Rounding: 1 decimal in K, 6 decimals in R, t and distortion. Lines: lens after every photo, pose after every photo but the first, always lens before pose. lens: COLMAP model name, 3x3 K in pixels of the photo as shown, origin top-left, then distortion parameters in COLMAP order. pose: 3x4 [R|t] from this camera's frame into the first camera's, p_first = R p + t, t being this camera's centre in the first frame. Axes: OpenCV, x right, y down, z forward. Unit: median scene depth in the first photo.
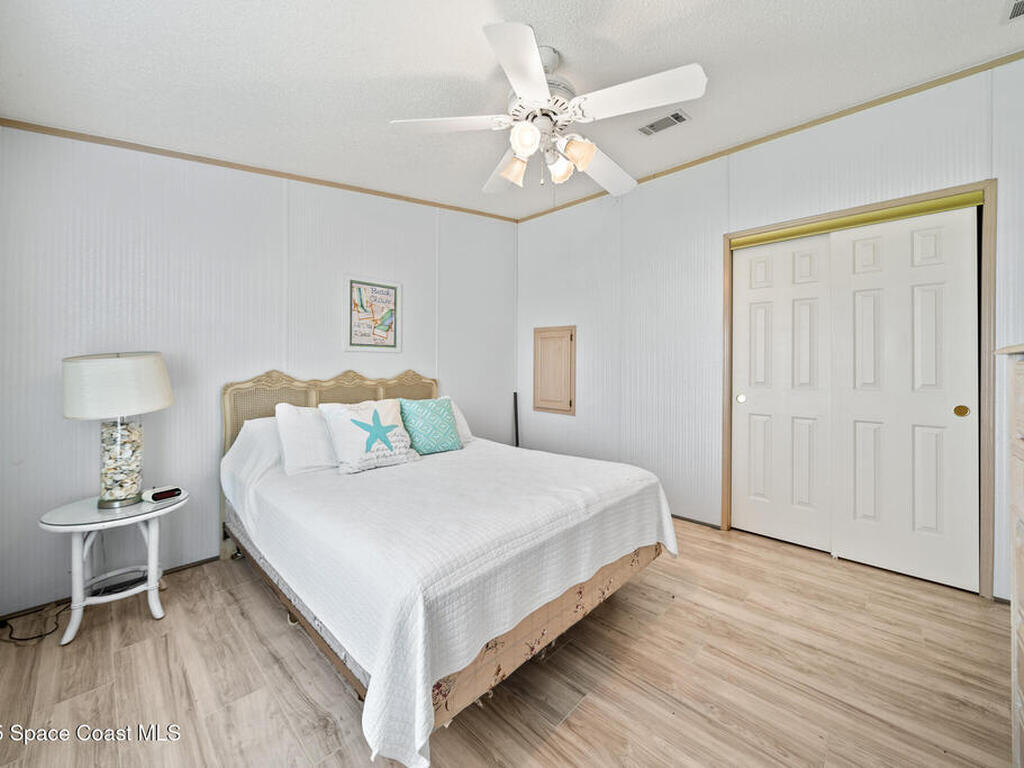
lens RADIAL K [[392.3, 0, 514.1], [0, 392.3, 375.8], [0, 0, 1]] dist [-0.002393, -0.000607]
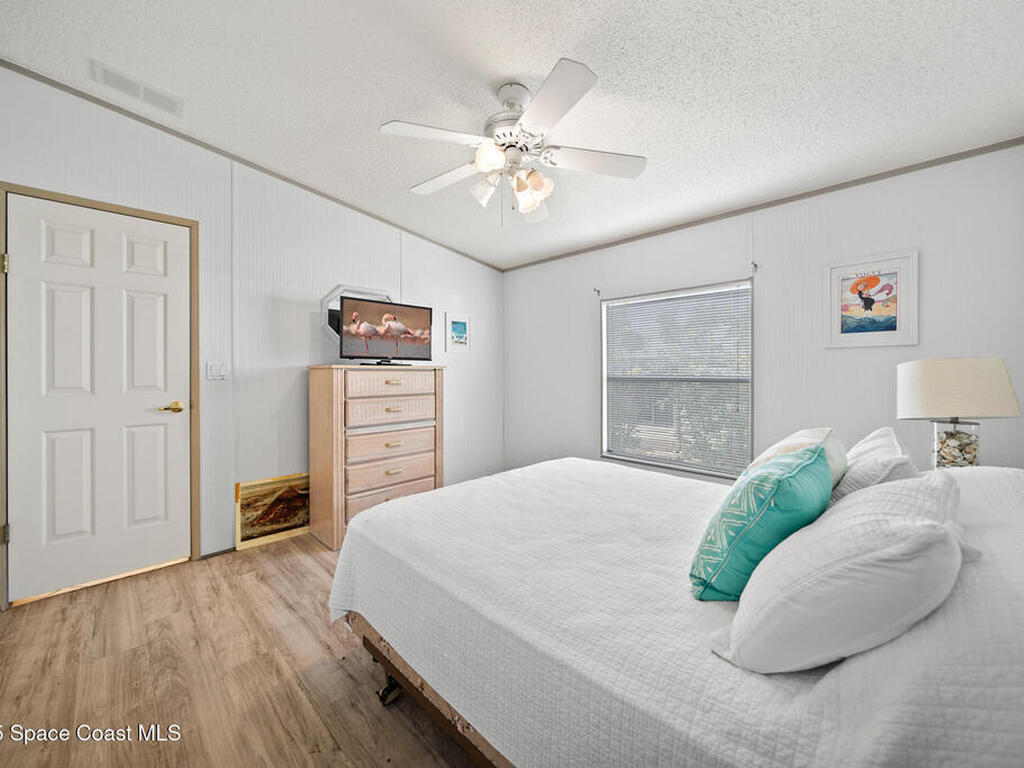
lens RADIAL K [[392.3, 0, 510.1], [0, 392.3, 377.9], [0, 0, 1]] dist [-0.002393, -0.000607]
pose [[-0.999960, -0.002972, 0.008402, 0.058415], [-0.002873, 0.999927, 0.011753, -0.021027], [-0.008436, 0.011728, -0.999896, 1.755030]]
